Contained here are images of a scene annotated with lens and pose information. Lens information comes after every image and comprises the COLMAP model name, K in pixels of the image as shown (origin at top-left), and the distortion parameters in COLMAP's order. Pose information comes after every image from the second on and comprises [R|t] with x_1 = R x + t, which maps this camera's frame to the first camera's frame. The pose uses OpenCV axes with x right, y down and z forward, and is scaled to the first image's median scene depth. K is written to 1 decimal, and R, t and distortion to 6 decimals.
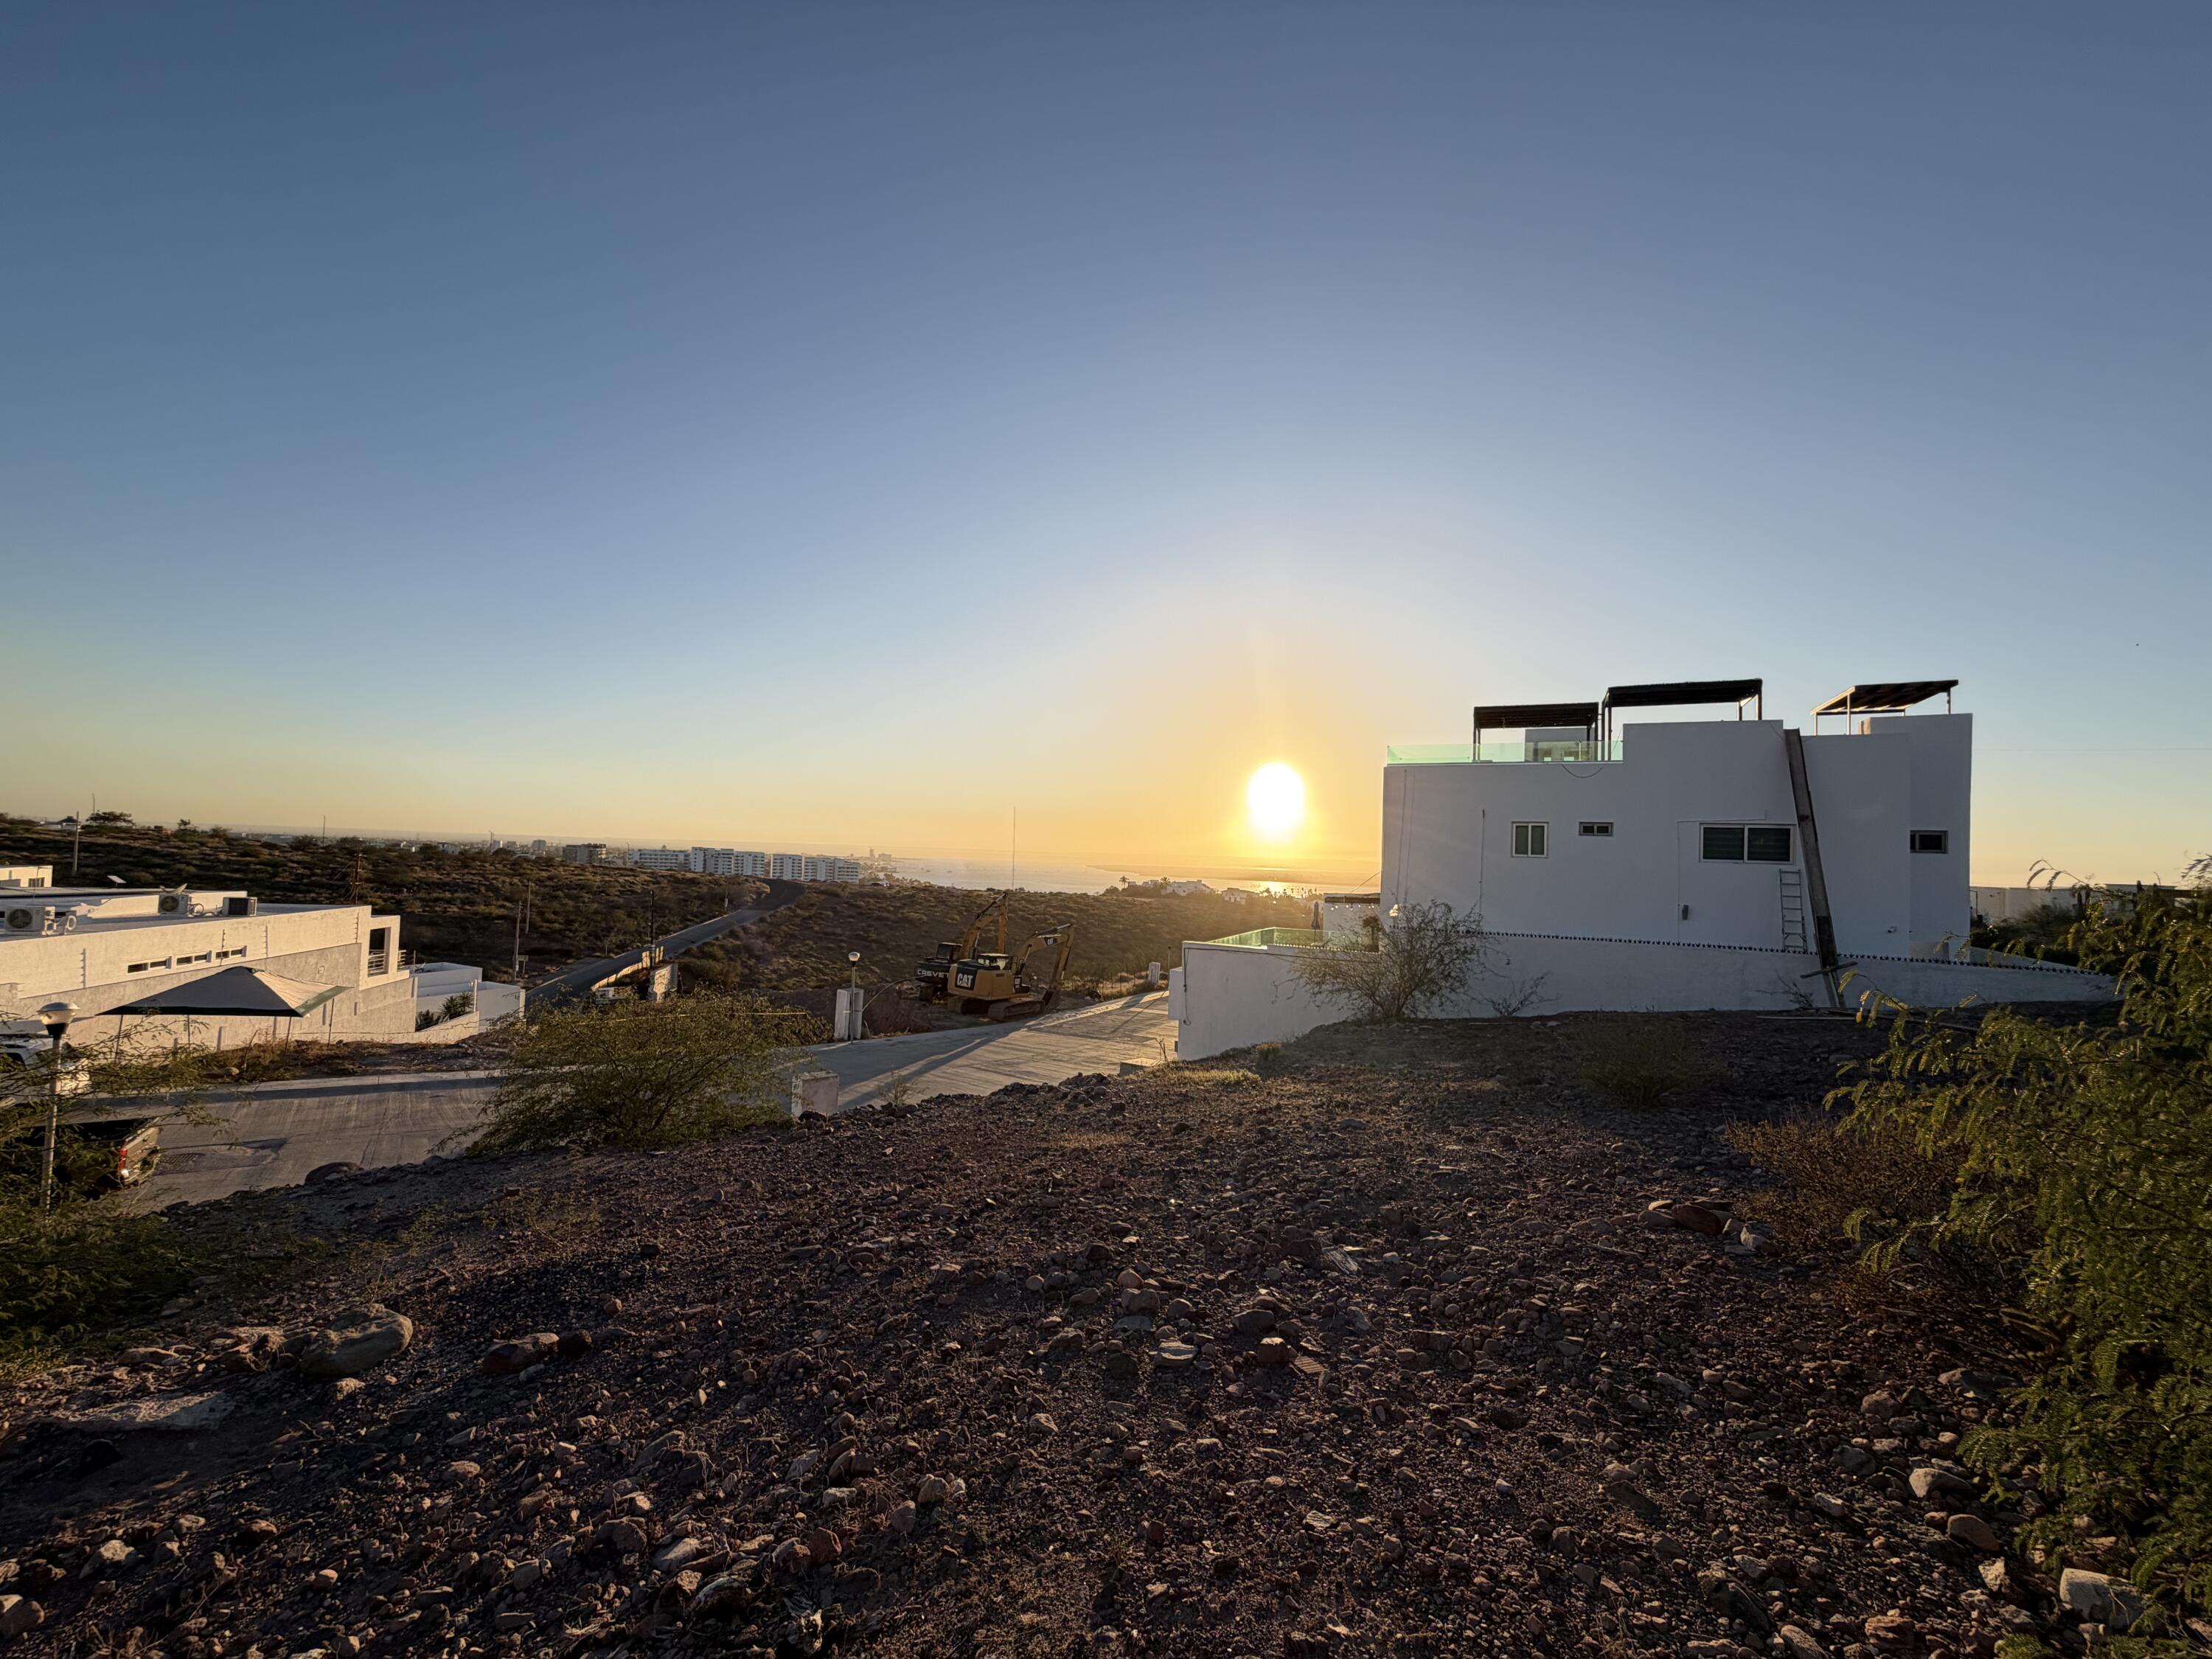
lens RADIAL K [[875.4, 0, 1111.6], [0, 875.4, 835.3], [0, 0, 1]] dist [-0.002057, 0.000273]
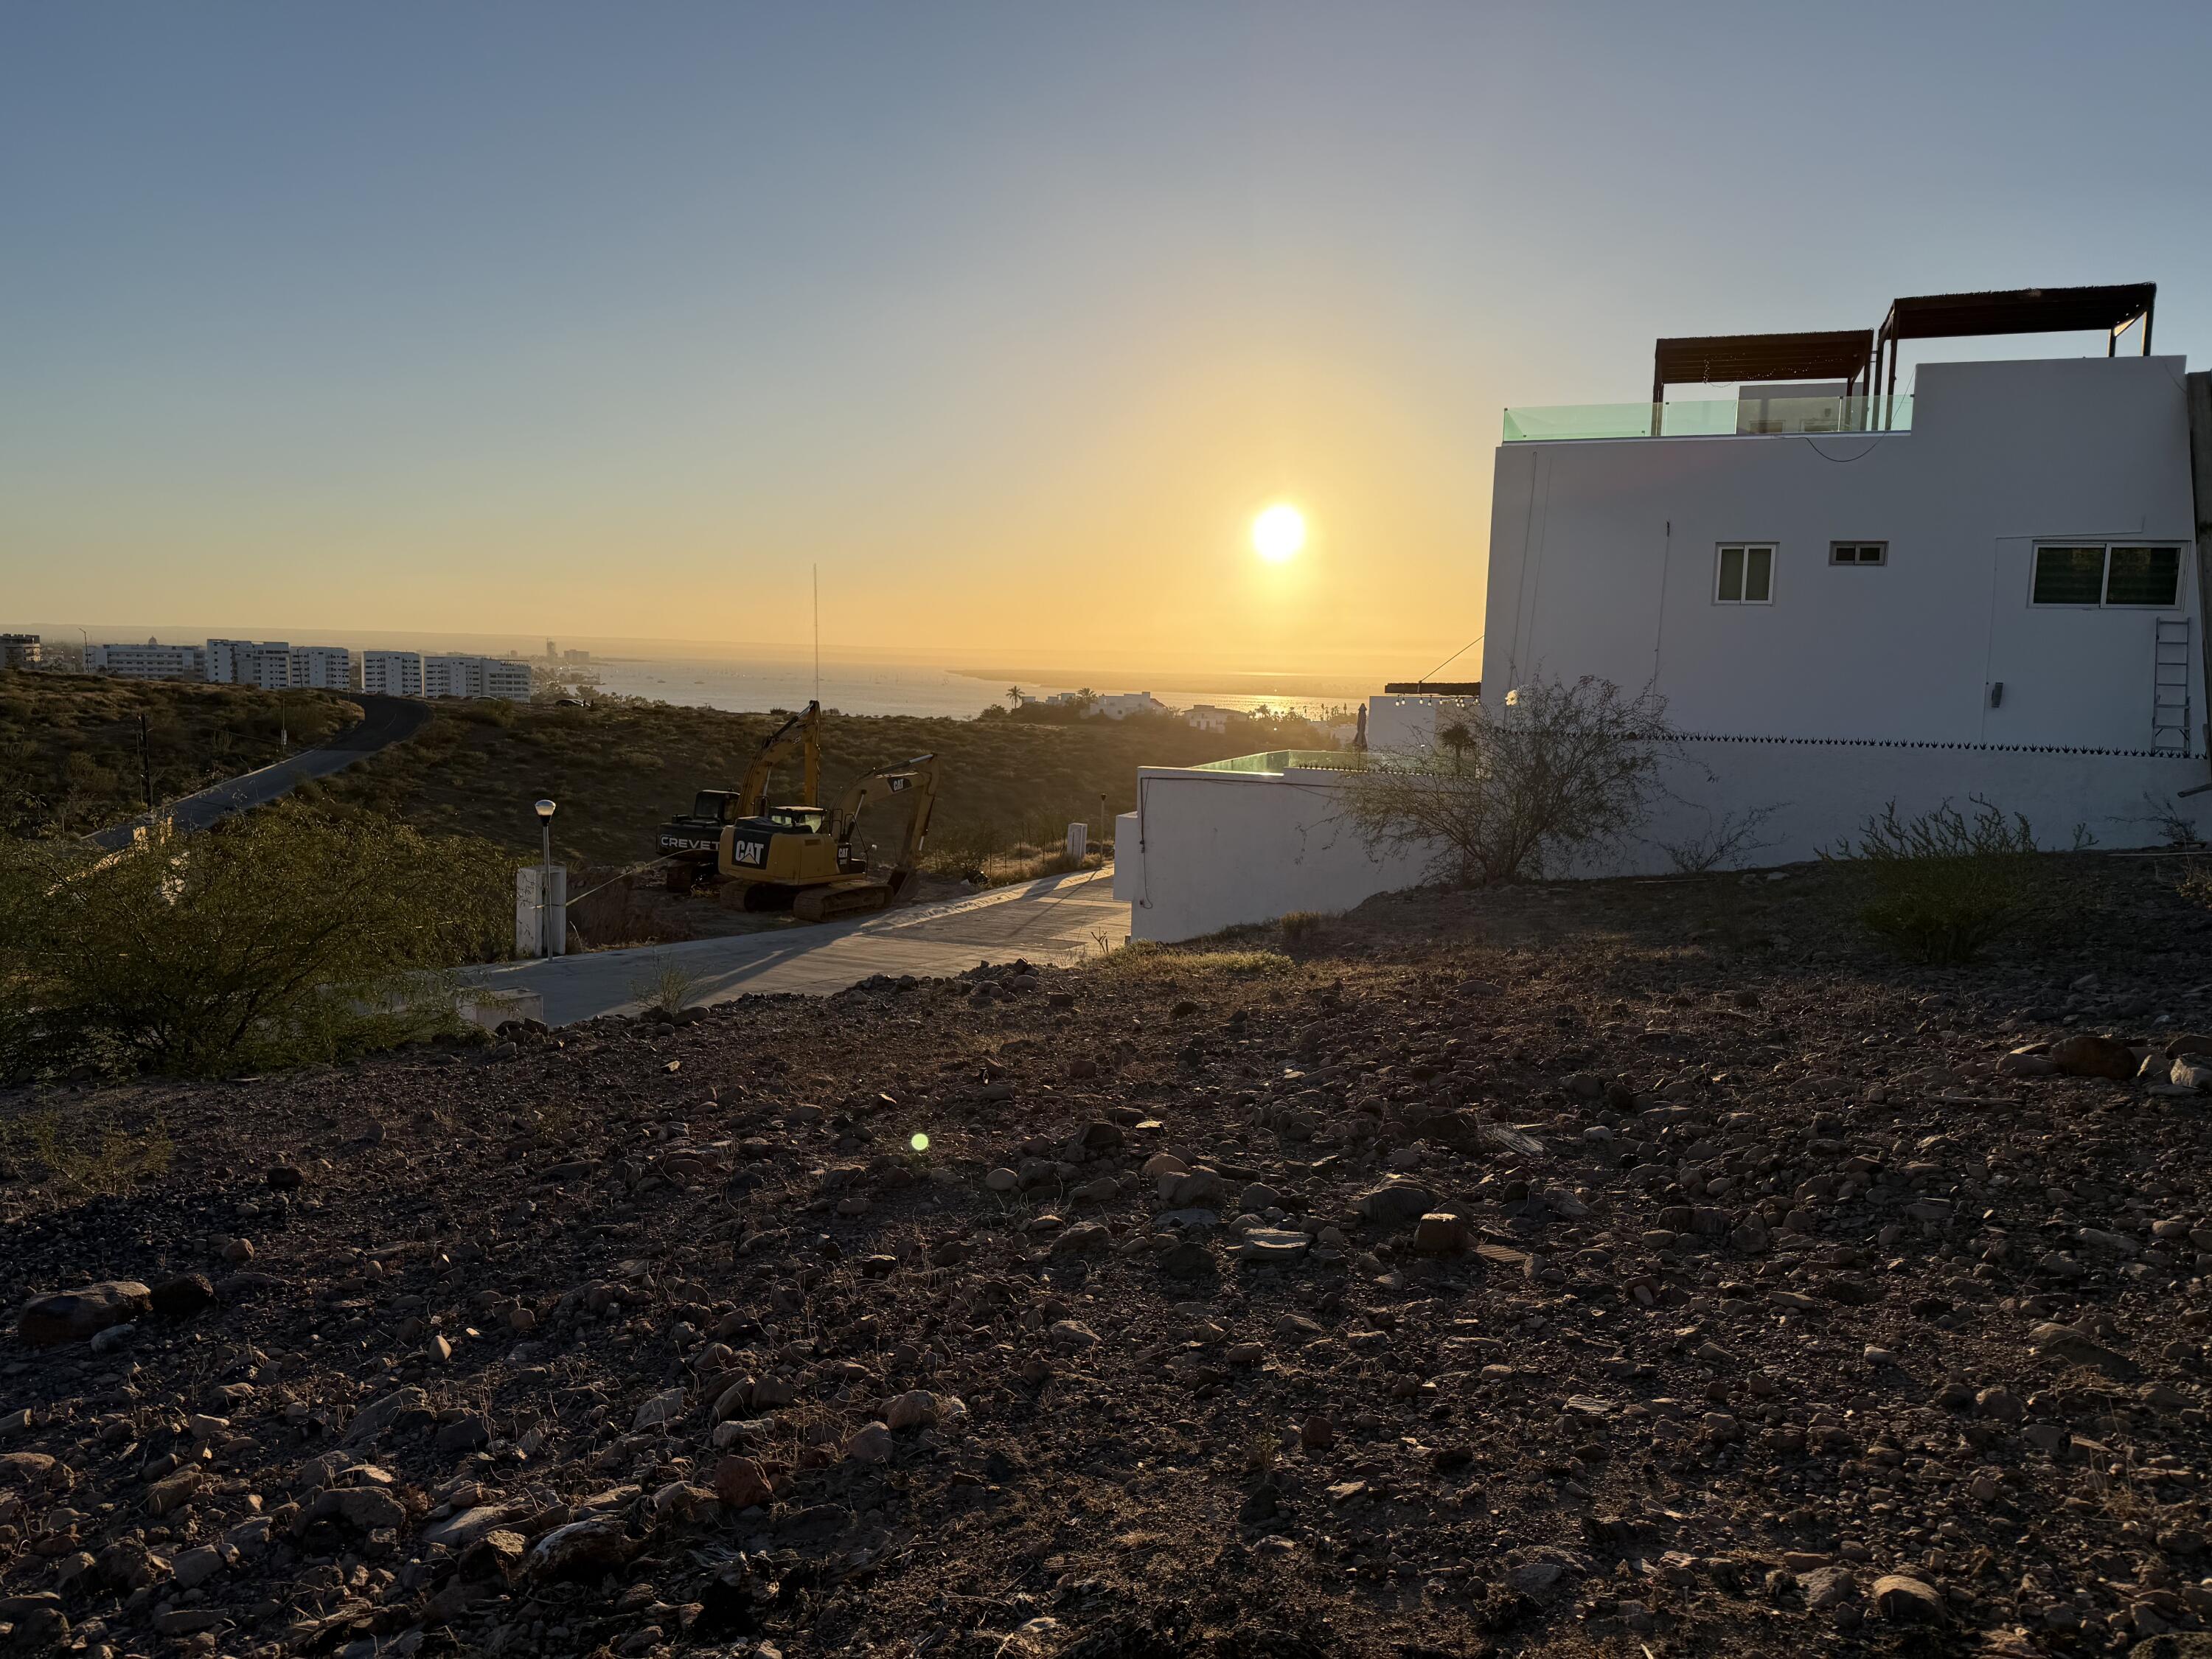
lens RADIAL K [[1535.4, 0, 1109.6], [0, 1535.4, 839.4], [0, 0, 1]] dist [0.039363, -0.046447]
pose [[0.997025, -0.017487, 0.075064, -0.077564], [0.006427, 0.989393, 0.145123, 0.124739], [-0.076805, -0.144208, 0.986562, 0.024607]]
